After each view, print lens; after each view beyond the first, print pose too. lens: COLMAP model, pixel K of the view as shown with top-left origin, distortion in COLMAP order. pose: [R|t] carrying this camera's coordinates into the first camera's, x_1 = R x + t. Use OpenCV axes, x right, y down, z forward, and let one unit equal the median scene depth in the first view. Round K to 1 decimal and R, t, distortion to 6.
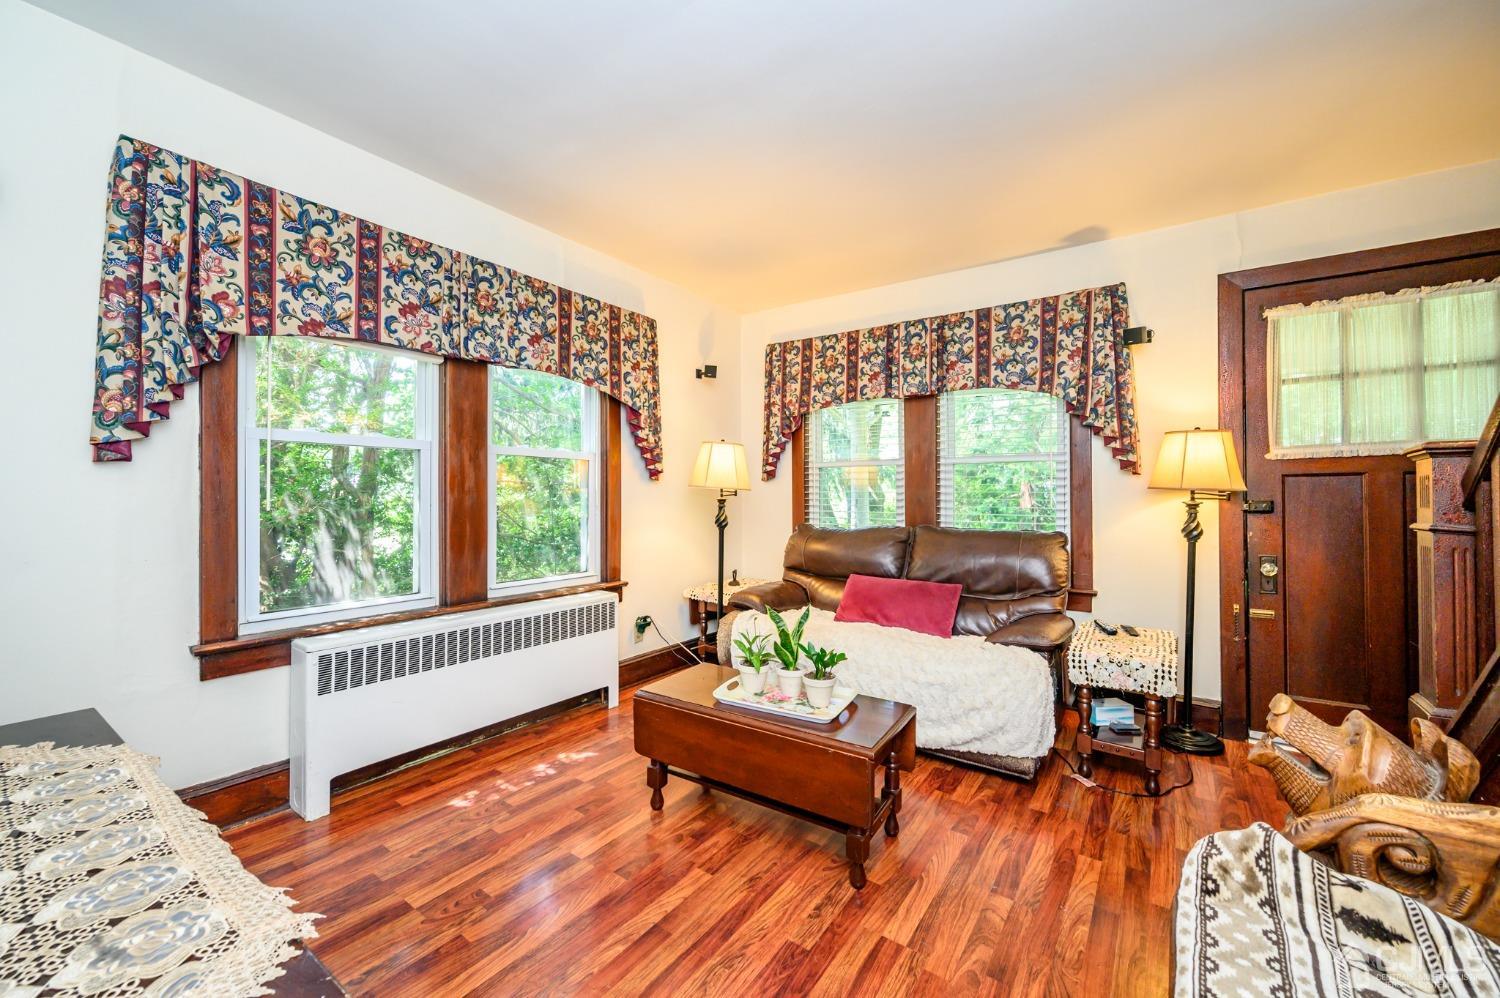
lens RADIAL K [[591.8, 0, 744.4], [0, 591.8, 491.0], [0, 0, 1]] dist [0.001147, 0.000145]
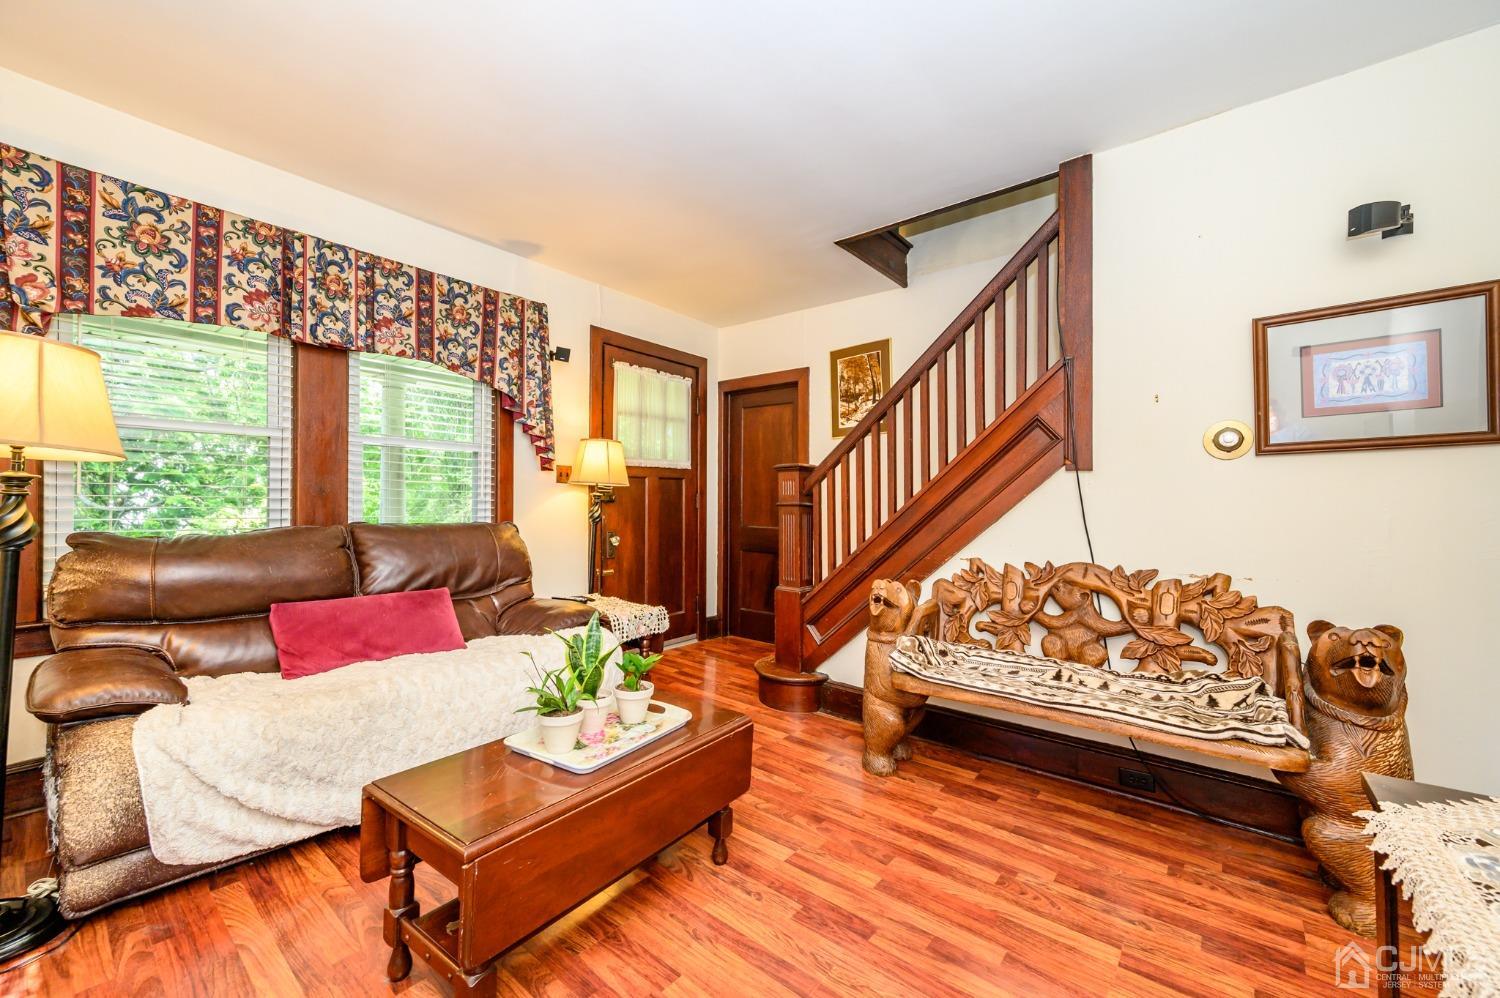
lens RADIAL K [[591.8, 0, 747.3], [0, 591.8, 496.3], [0, 0, 1]] dist [0.001147, 0.000145]
pose [[0.061216, 0.009950, 0.998075, -0.442540], [-0.012338, 0.999881, -0.009211, 0.026491], [-0.998048, -0.011751, 0.061332, 0.482897]]
